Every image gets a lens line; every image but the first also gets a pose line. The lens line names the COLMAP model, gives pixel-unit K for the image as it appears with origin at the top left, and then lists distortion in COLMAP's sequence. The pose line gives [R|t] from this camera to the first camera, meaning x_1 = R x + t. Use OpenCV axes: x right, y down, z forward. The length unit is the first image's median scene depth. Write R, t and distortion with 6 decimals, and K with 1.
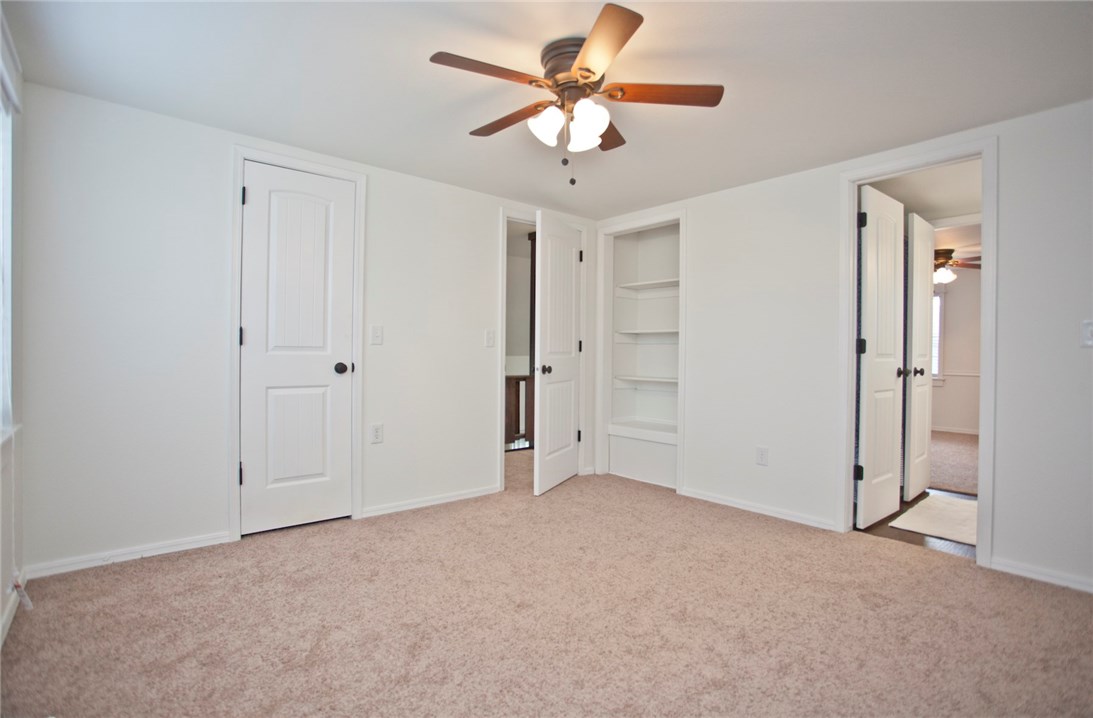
lens RADIAL K [[526.5, 0, 550.9], [0, 526.5, 352.3], [0, 0, 1]] dist [-0.076528, 0.032390]
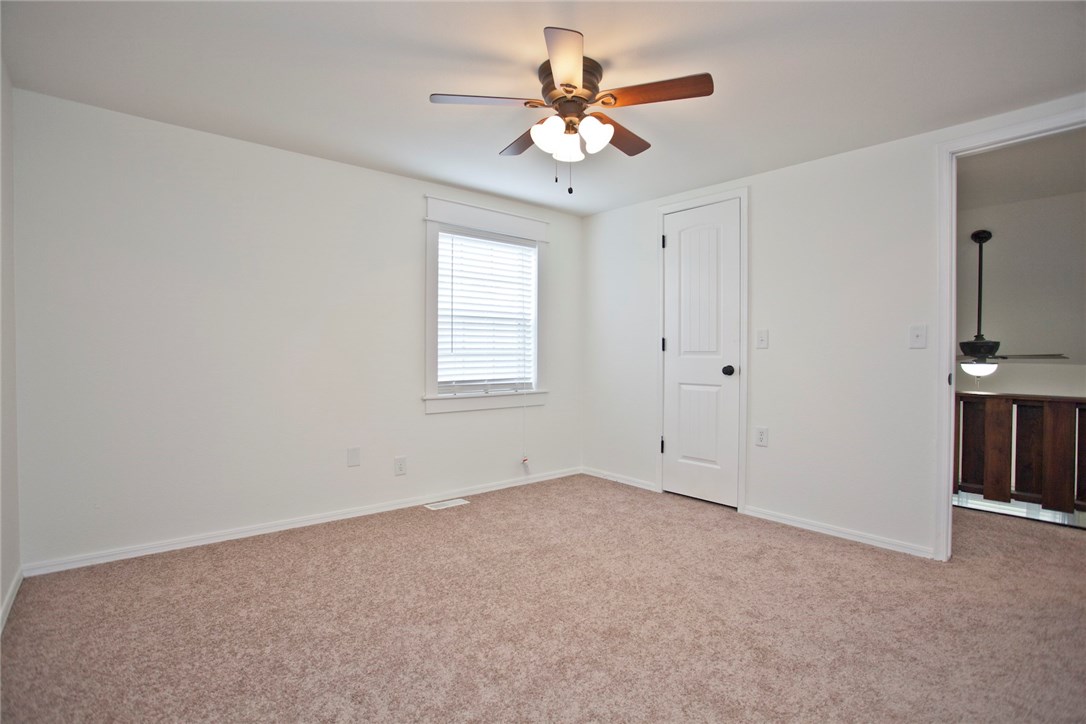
lens RADIAL K [[532.4, 0, 545.3], [0, 532.4, 360.6], [0, 0, 1]] dist [-0.075488, 0.031720]
pose [[-0.006514, 0.000297, -0.999979, 0.730799], [-0.007441, 0.999972, 0.000345, 0.012270], [0.999951, 0.007443, -0.006512, 0.624885]]
